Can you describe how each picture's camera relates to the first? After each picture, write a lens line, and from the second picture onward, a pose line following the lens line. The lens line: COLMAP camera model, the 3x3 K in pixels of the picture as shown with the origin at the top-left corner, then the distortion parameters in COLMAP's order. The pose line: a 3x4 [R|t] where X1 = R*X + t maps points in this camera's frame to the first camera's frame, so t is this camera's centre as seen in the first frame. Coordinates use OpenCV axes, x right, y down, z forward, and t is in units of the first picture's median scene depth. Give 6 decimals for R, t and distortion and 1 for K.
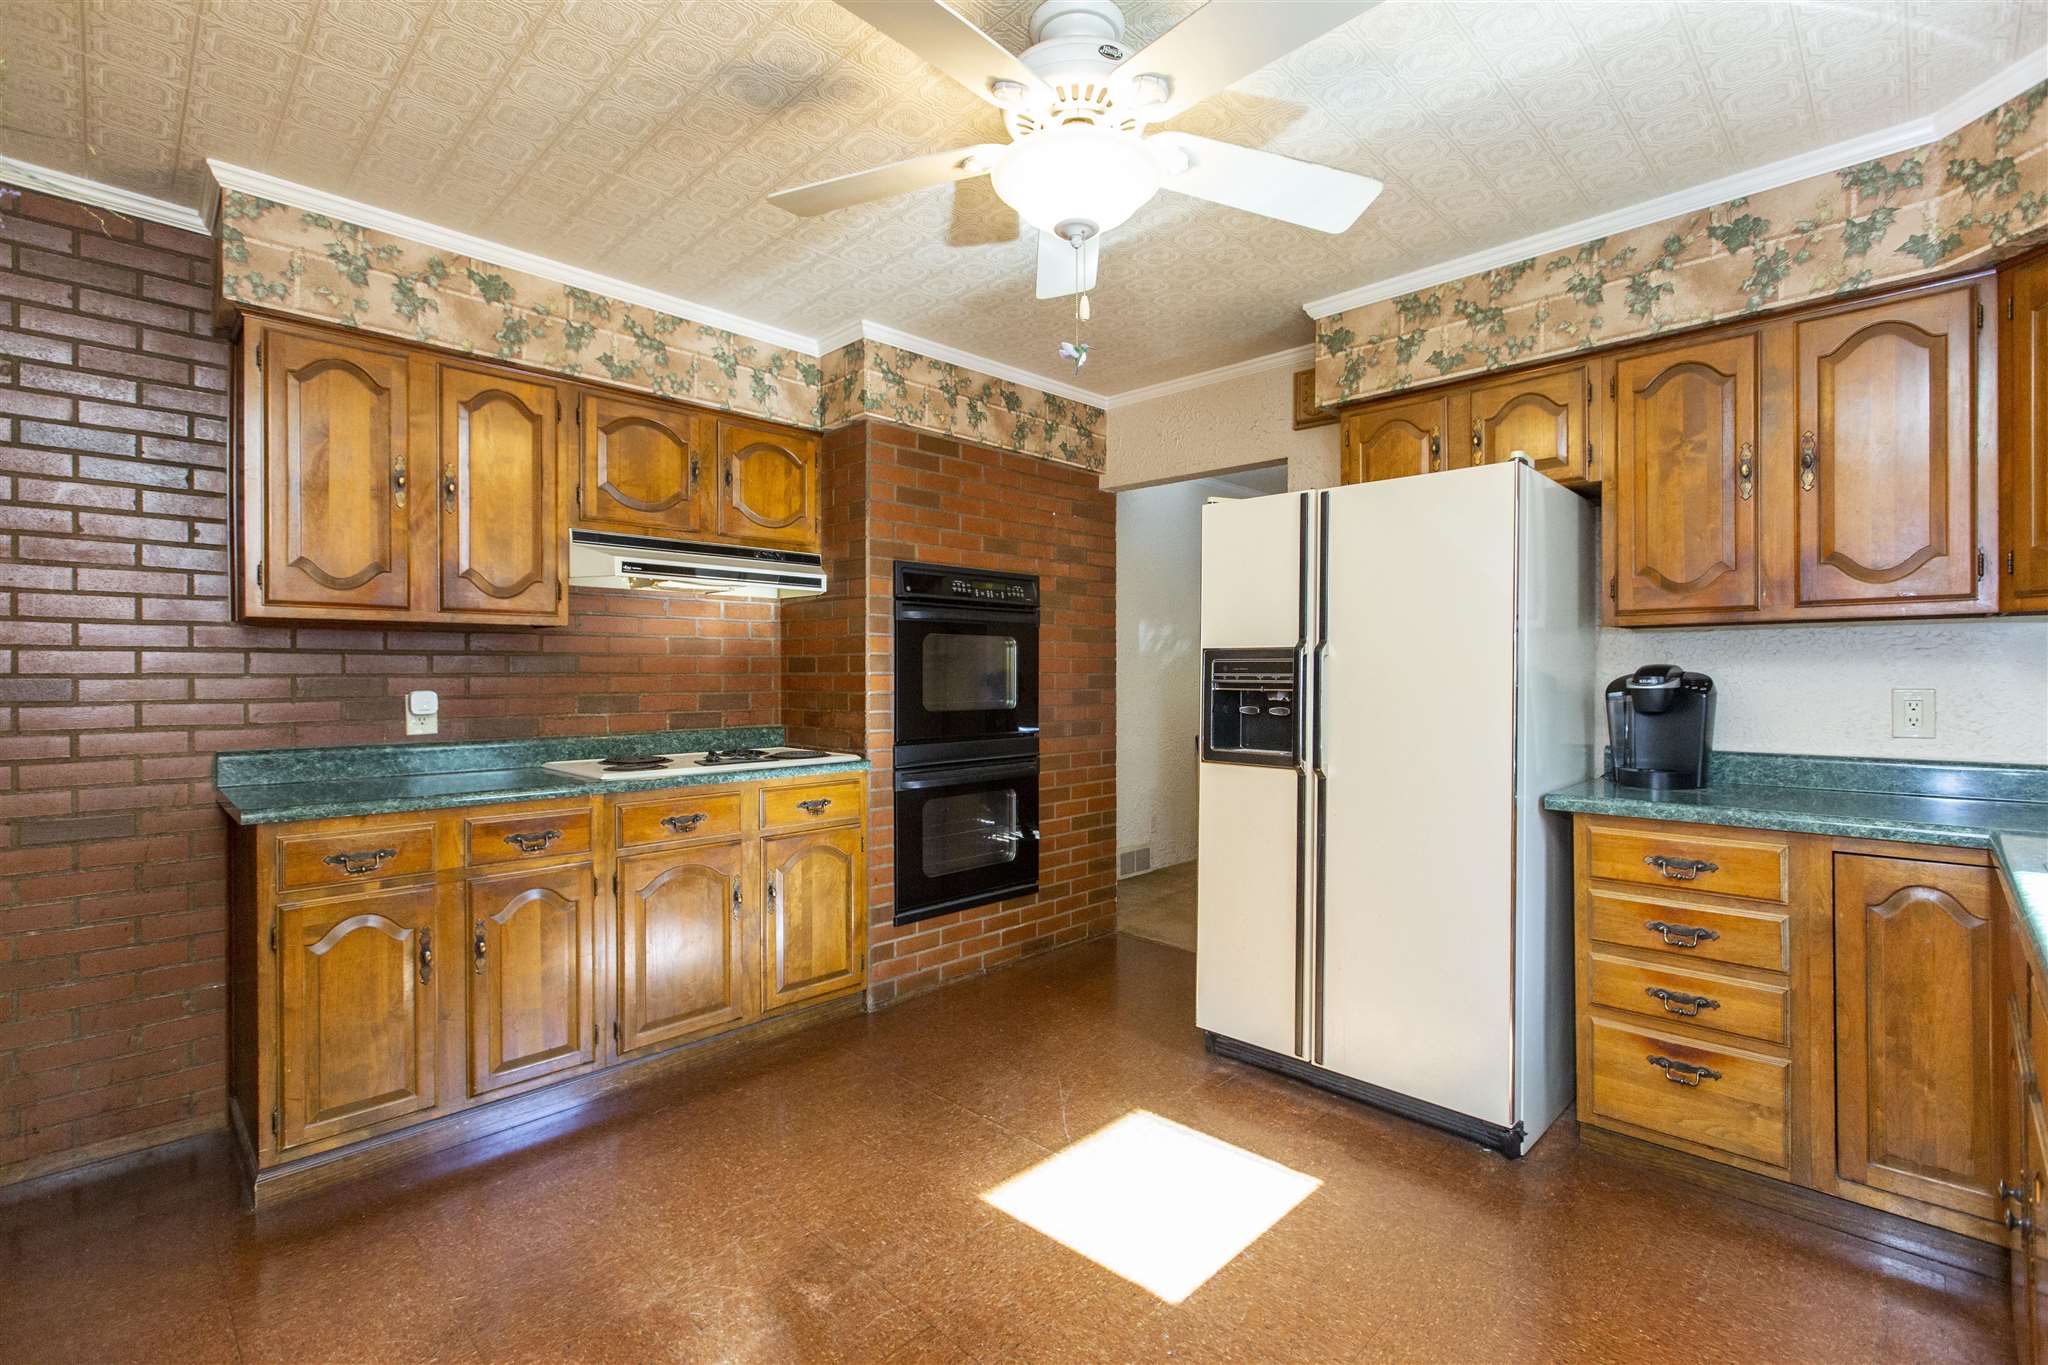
lens RADIAL K [[911.3, 0, 1030.5], [0, 911.3, 676.8], [0, 0, 1]] dist [-0.000969, -0.000437]
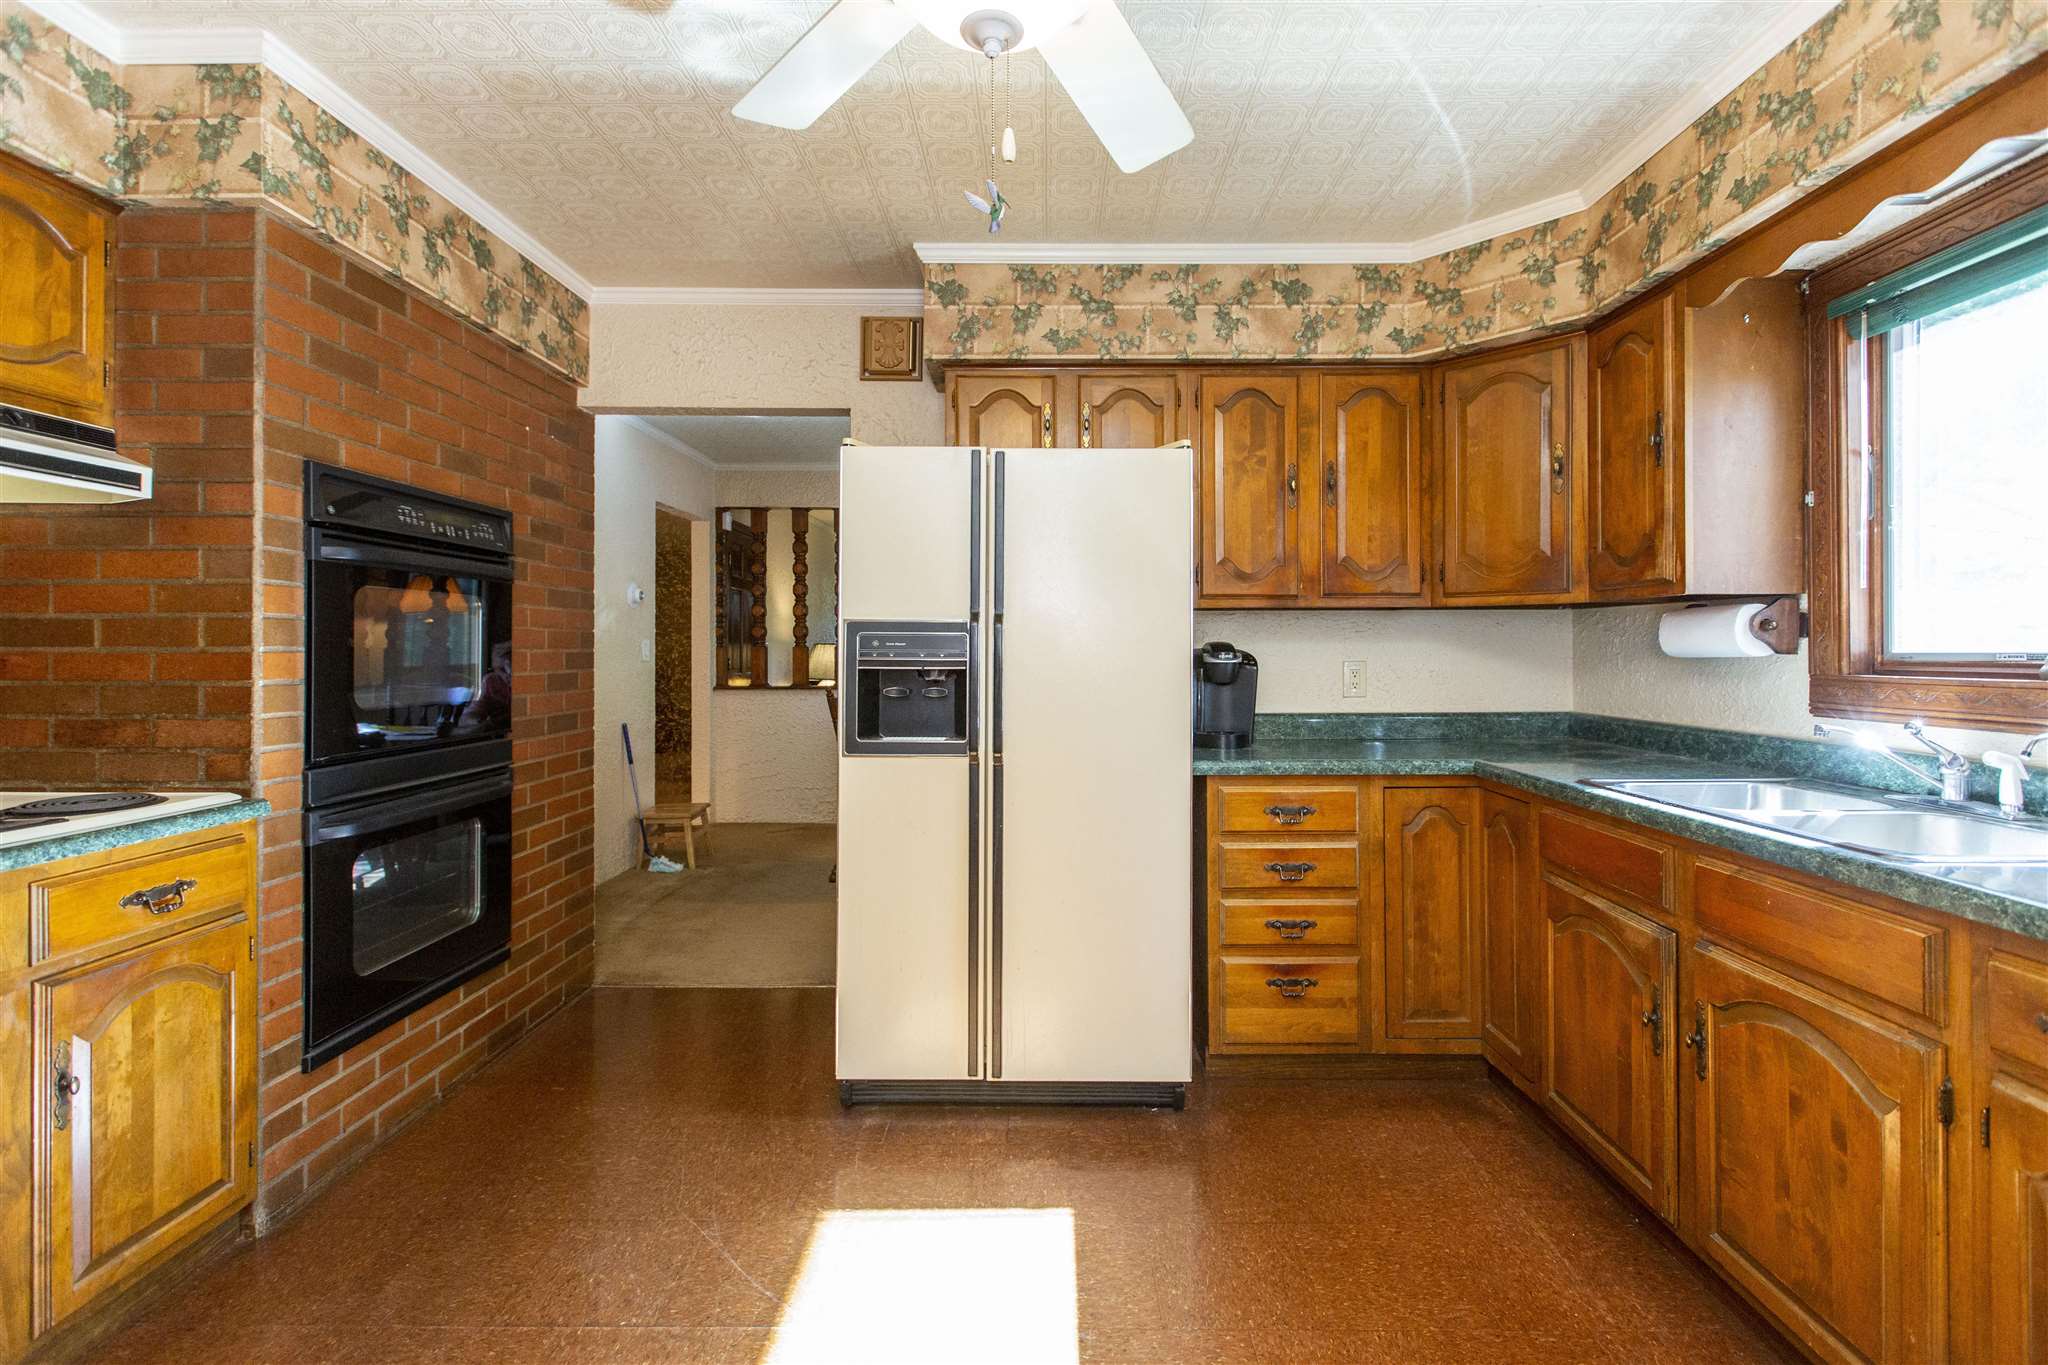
lens RADIAL K [[911.9, 0, 1035.7], [0, 911.9, 649.1], [0, 0, 1]] dist [-0.000043, -0.000757]
pose [[0.720249, 0.001509, 0.693714, -0.237243], [0.001598, 0.999991, -0.003834, -0.000459], [-0.693714, 0.003870, 0.720240, 0.258564]]
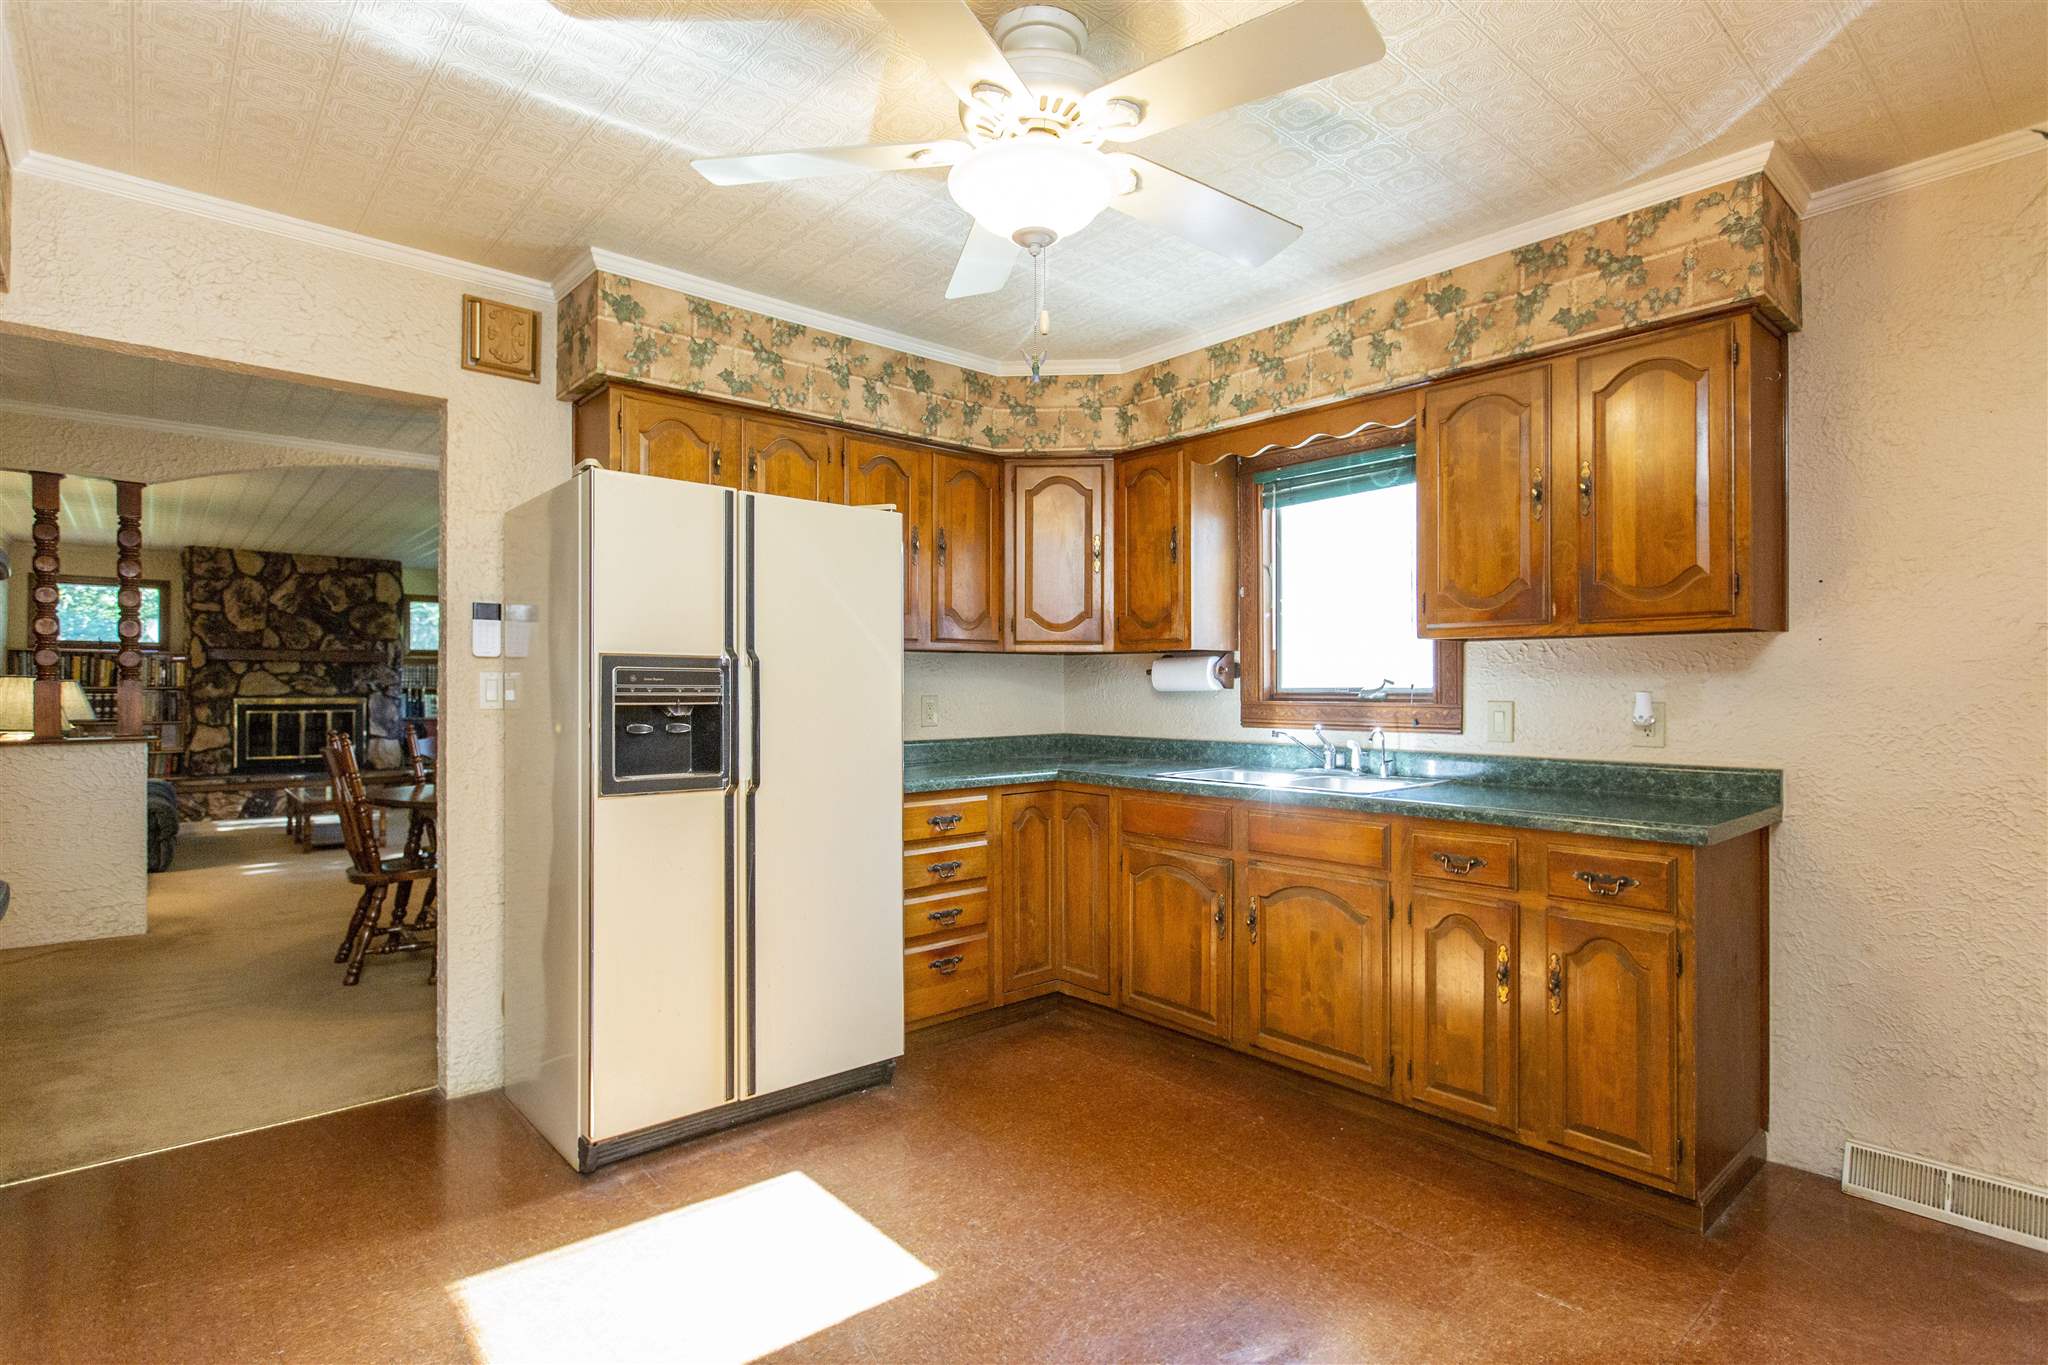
lens RADIAL K [[1020.9, 0, 1021.1], [0, 1020.9, 685.6], [0, 0, 1]] dist [0.000694, -0.000067]
pose [[0.075401, 0.002503, 0.997150, -0.597513], [0.002376, 0.999994, -0.002690, 0.000437], [-0.997150, 0.002572, 0.075395, 0.524052]]
